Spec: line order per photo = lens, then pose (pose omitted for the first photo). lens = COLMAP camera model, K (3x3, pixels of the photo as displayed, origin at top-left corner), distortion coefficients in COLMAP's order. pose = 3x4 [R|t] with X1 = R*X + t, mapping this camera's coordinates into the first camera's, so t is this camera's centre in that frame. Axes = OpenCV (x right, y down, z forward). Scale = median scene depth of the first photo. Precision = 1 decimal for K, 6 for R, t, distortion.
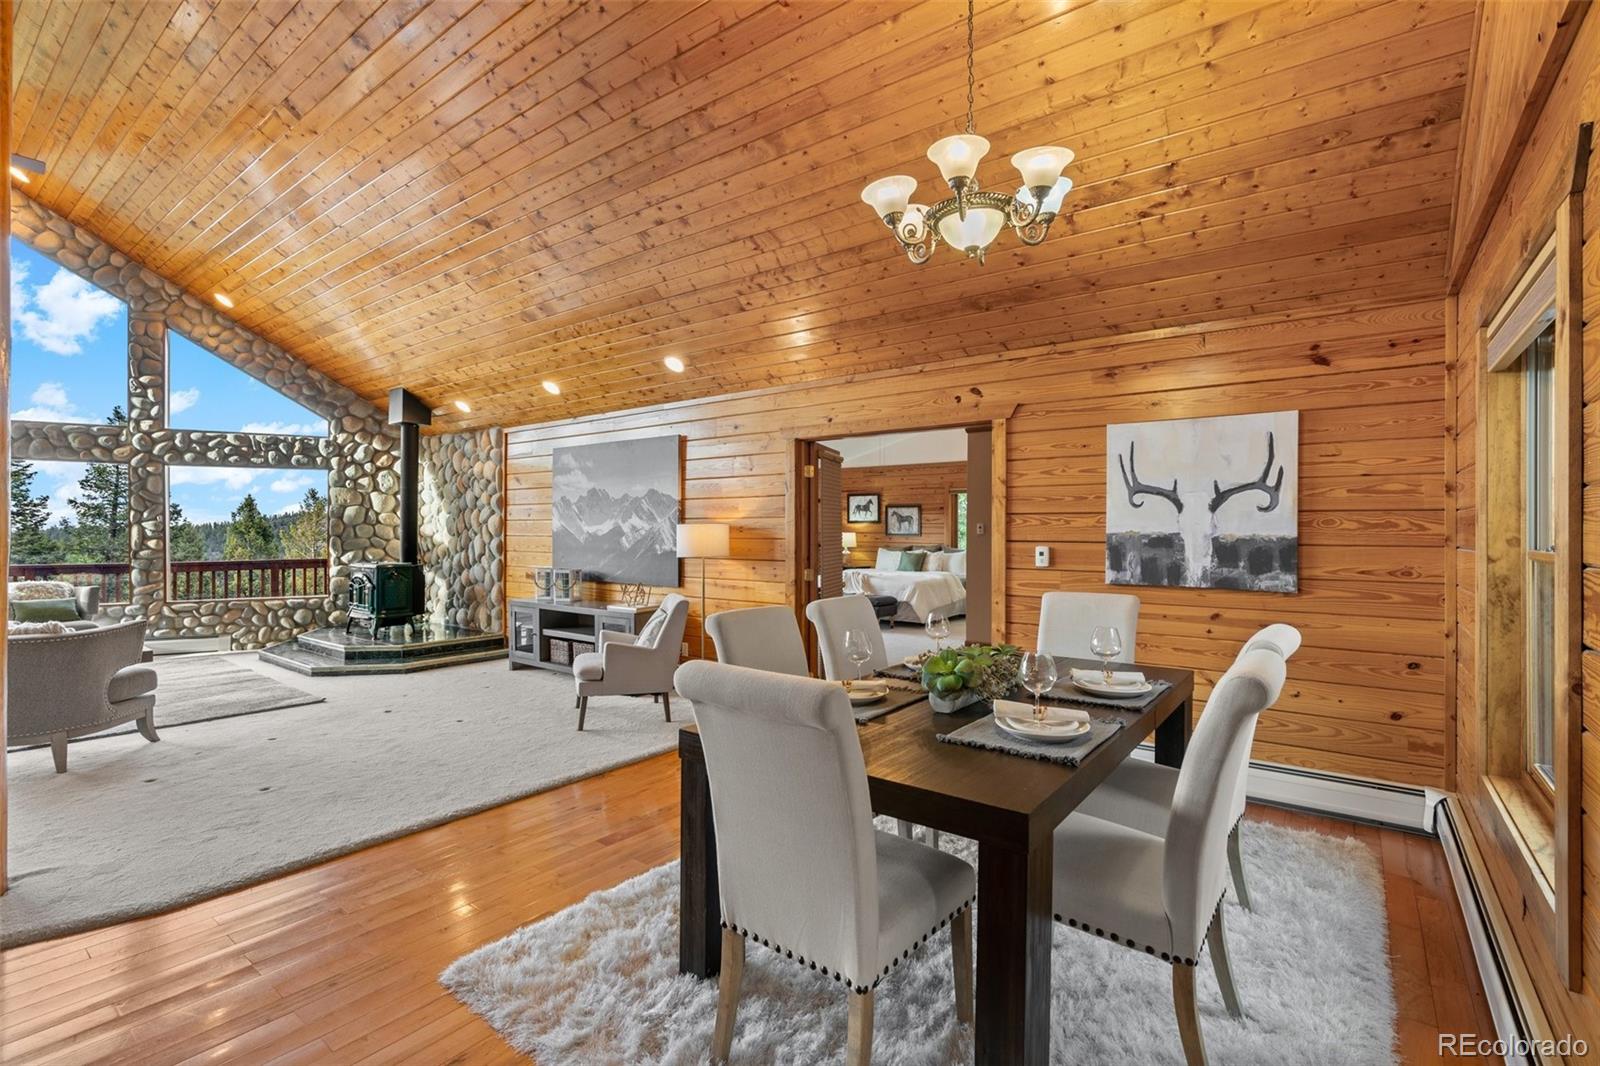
lens RADIAL K [[720.5, 0, 807.7], [0, 720.5, 525.0], [0, 0, 1]] dist [-0.012322, 0.003548]
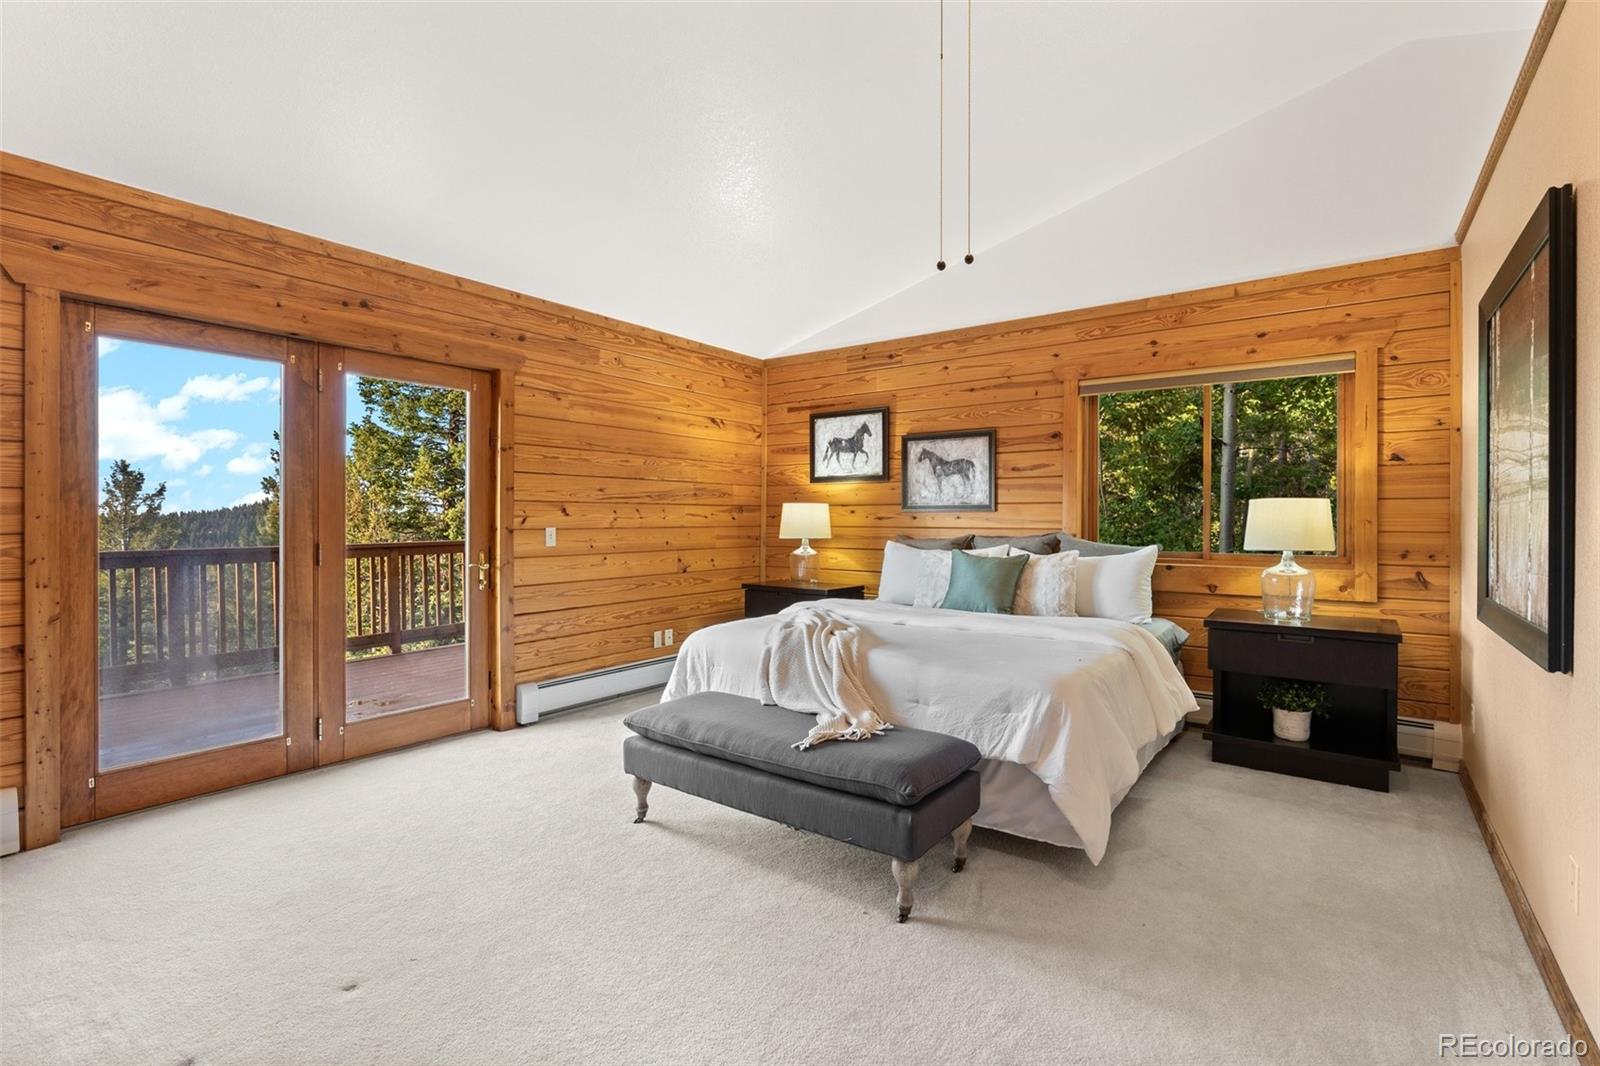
lens RADIAL K [[720.5, 0, 799.1], [0, 720.5, 522.7], [0, 0, 1]] dist [-0.012322, 0.003548]
pose [[0.999961, -0.003941, 0.007948, 0.021335], [0.003815, 0.999869, 0.015752, 0.006874], [-0.008009, -0.015721, 0.999844, 0.271825]]
